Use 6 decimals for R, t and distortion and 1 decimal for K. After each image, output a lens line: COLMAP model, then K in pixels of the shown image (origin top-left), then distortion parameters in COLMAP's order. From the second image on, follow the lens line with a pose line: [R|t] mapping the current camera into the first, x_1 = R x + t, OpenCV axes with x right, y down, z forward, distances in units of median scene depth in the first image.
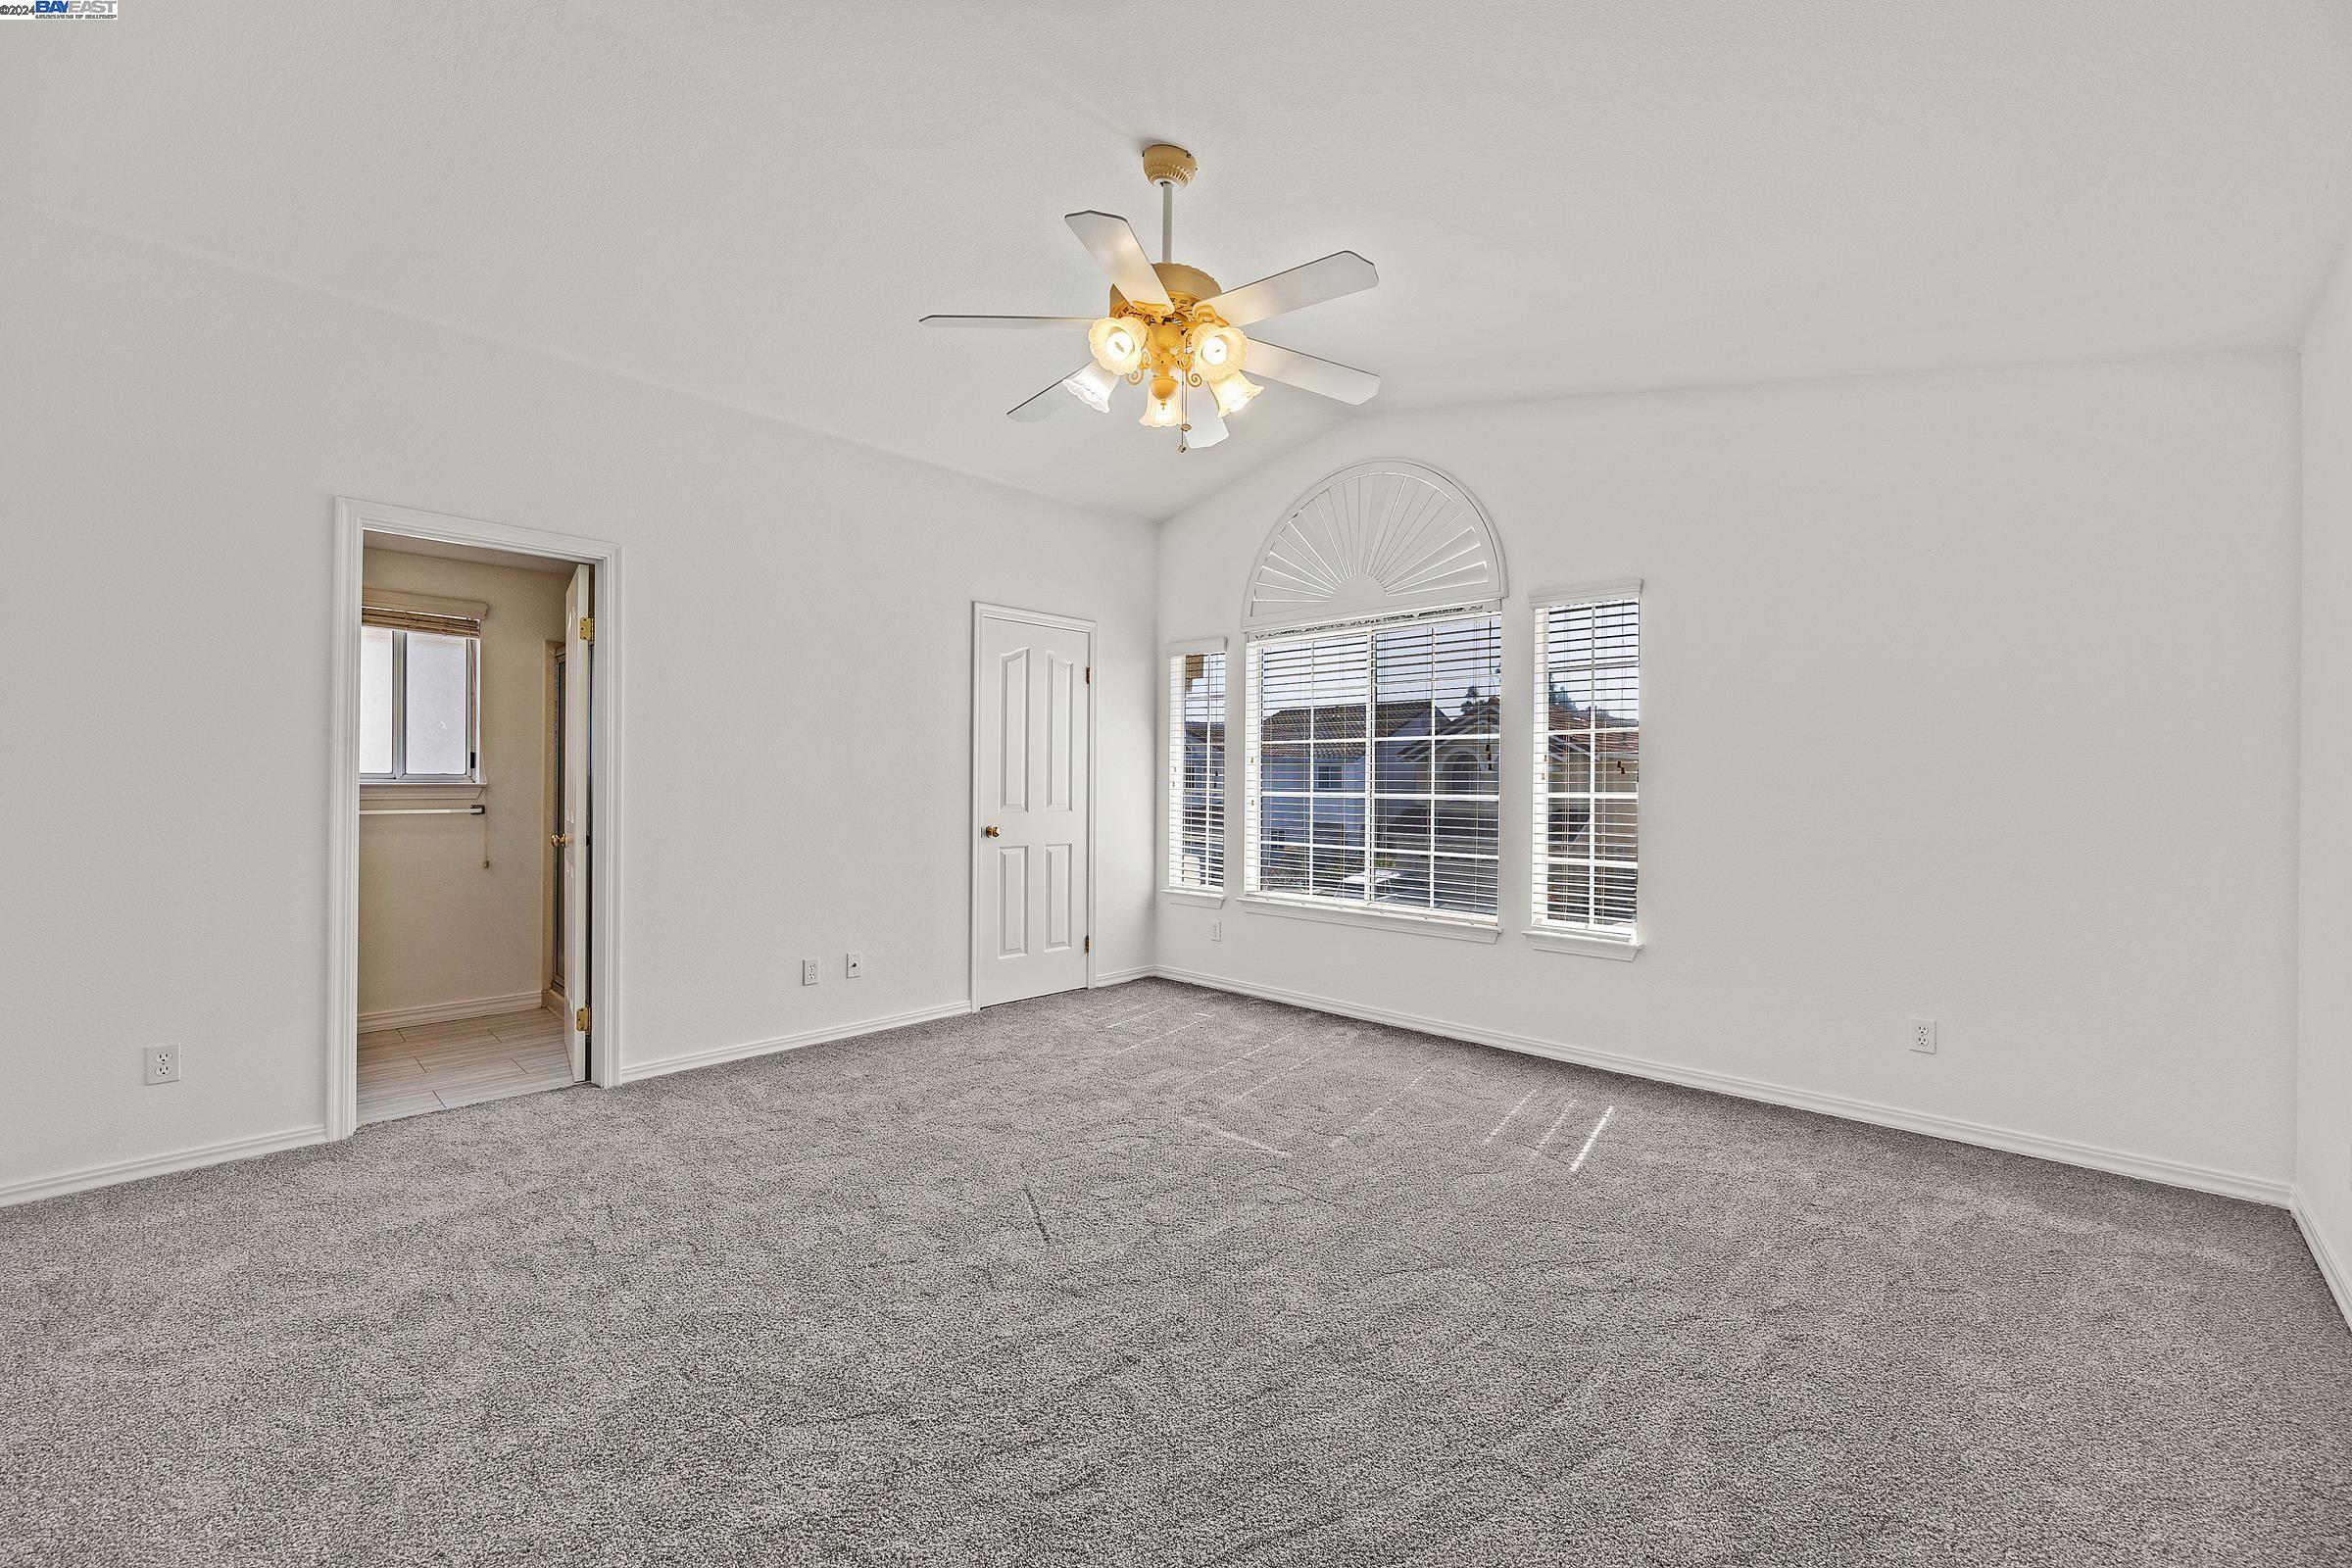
lens RADIAL K [[946.3, 0, 1180.0], [0, 946.3, 781.4], [0, 0, 1]] dist [-0.000874, 0.000003]
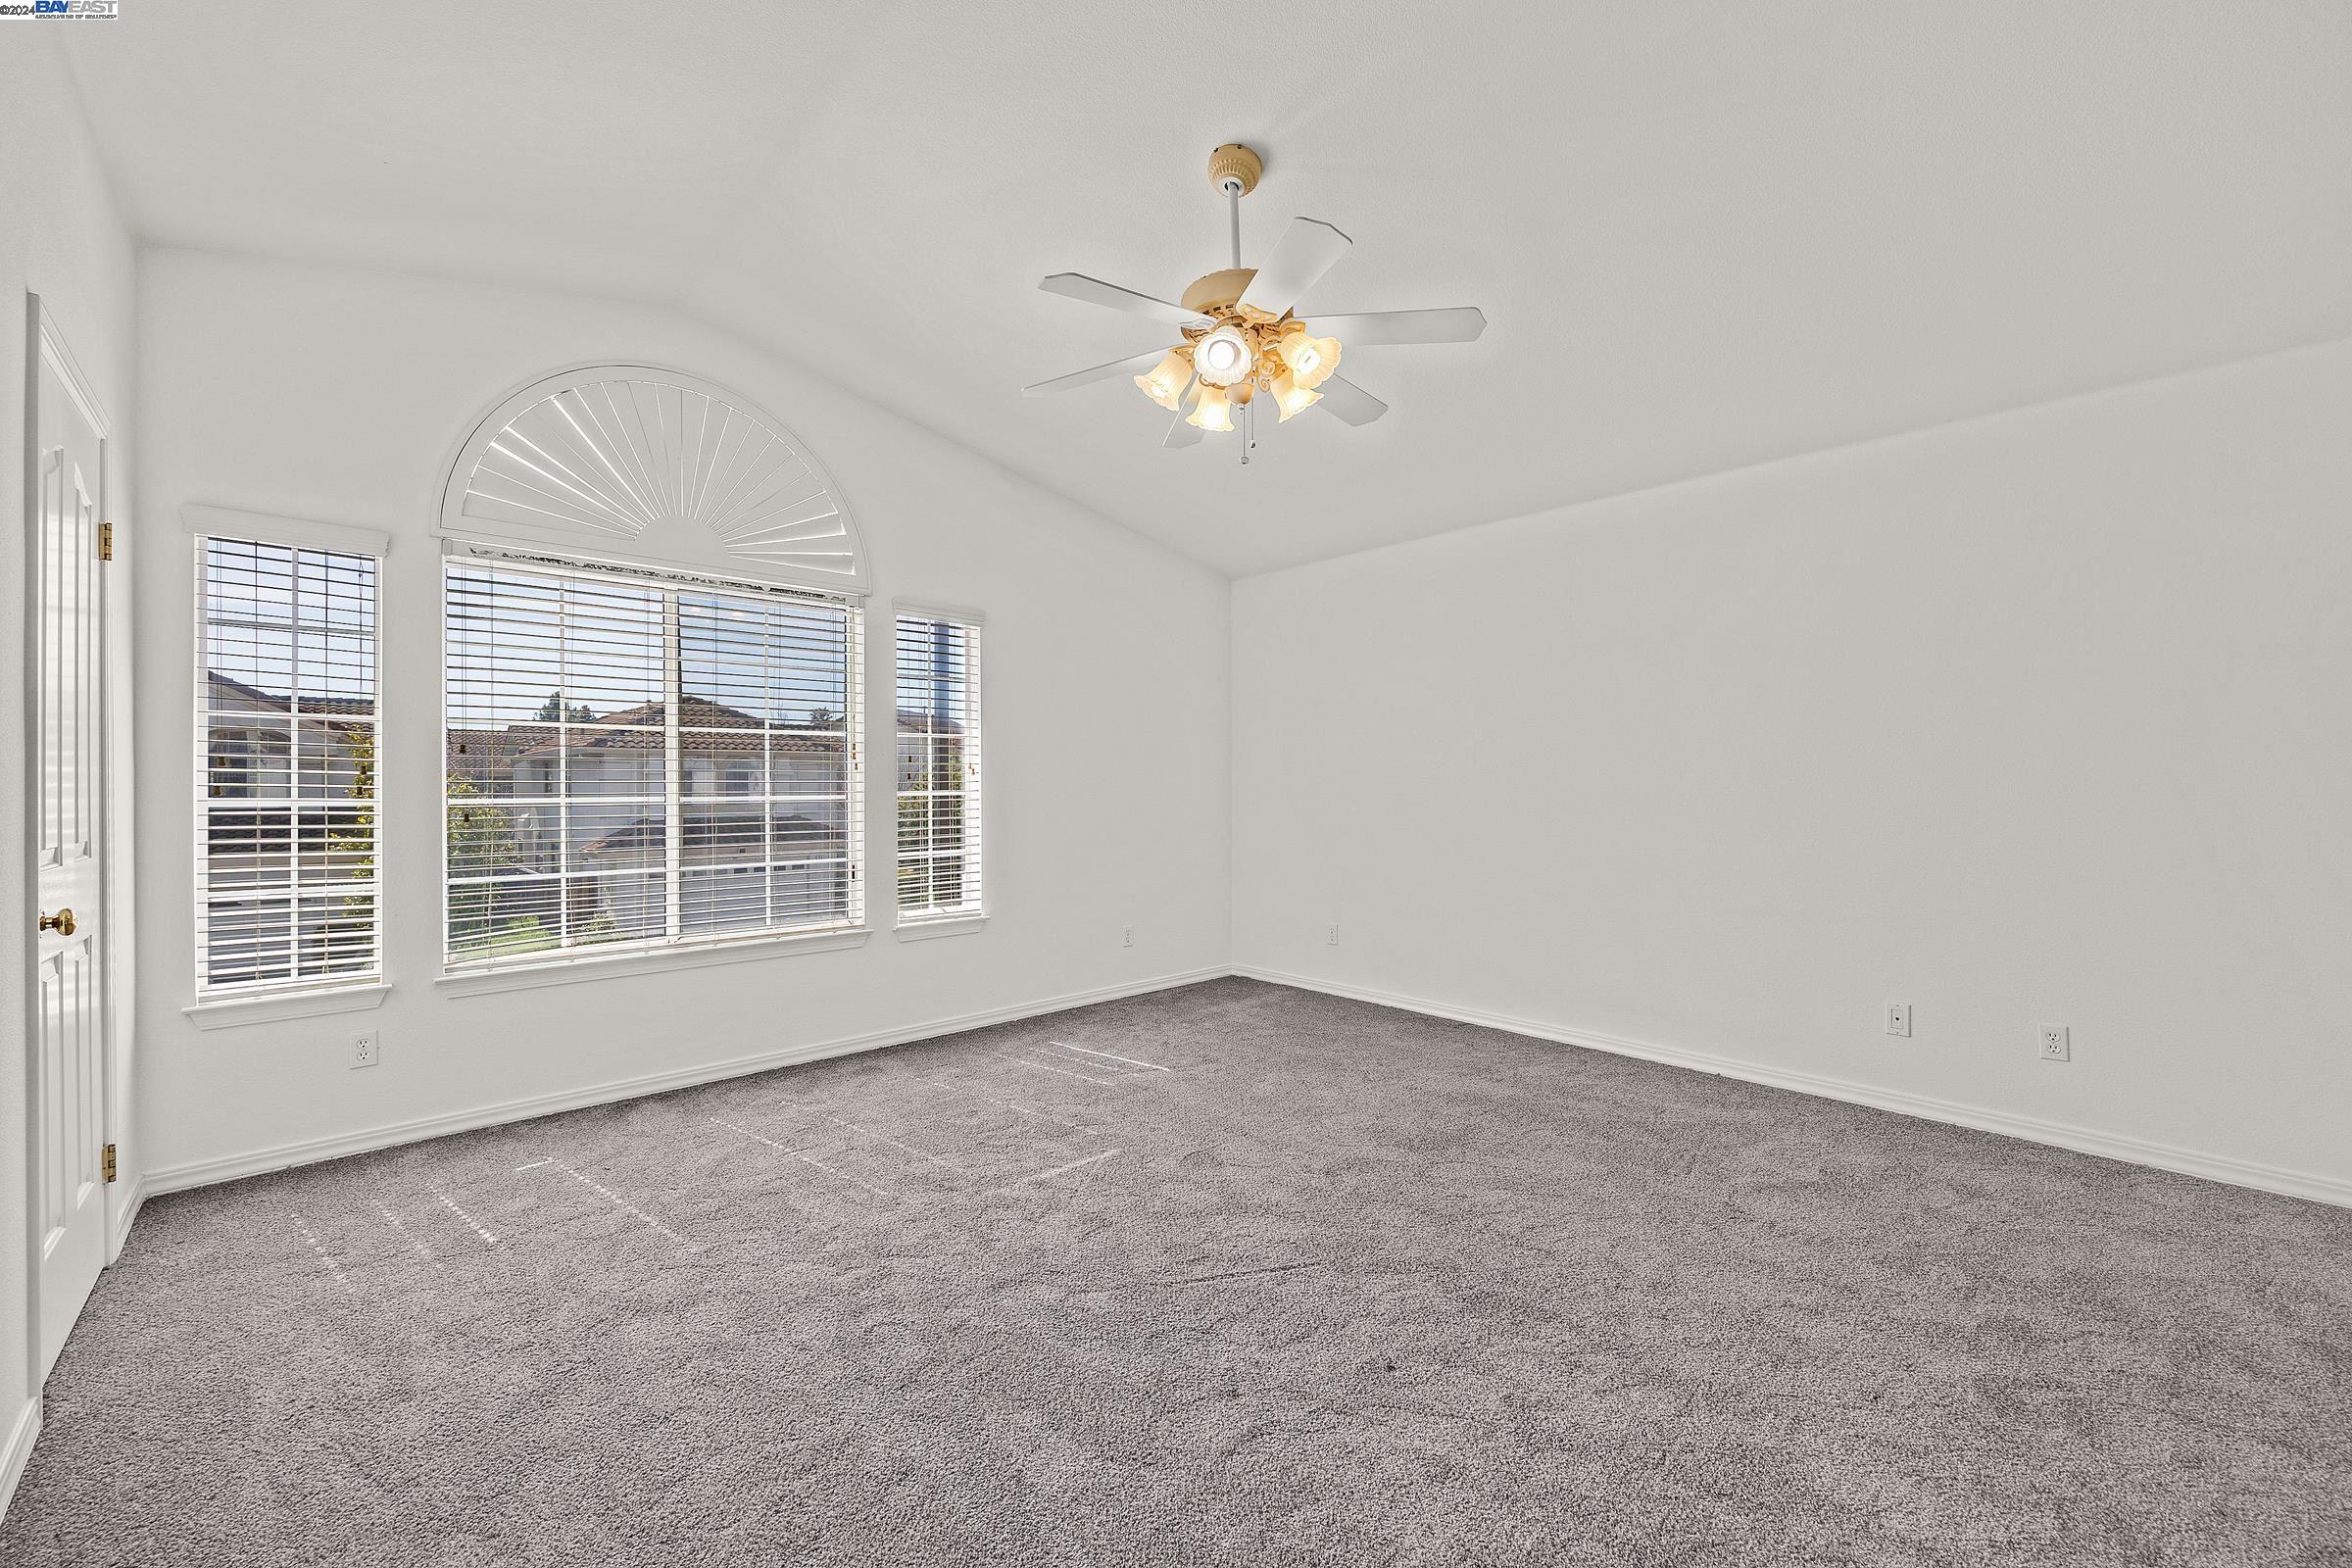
lens RADIAL K [[946.3, 0, 1180.0], [0, 946.3, 781.4], [0, 0, 1]] dist [-0.000874, 0.000003]
pose [[0.064051, -0.003527, 0.997940, -0.621236], [0.004588, 0.999984, 0.003240, -0.001284], [-0.997936, 0.004371, 0.064067, 0.603519]]
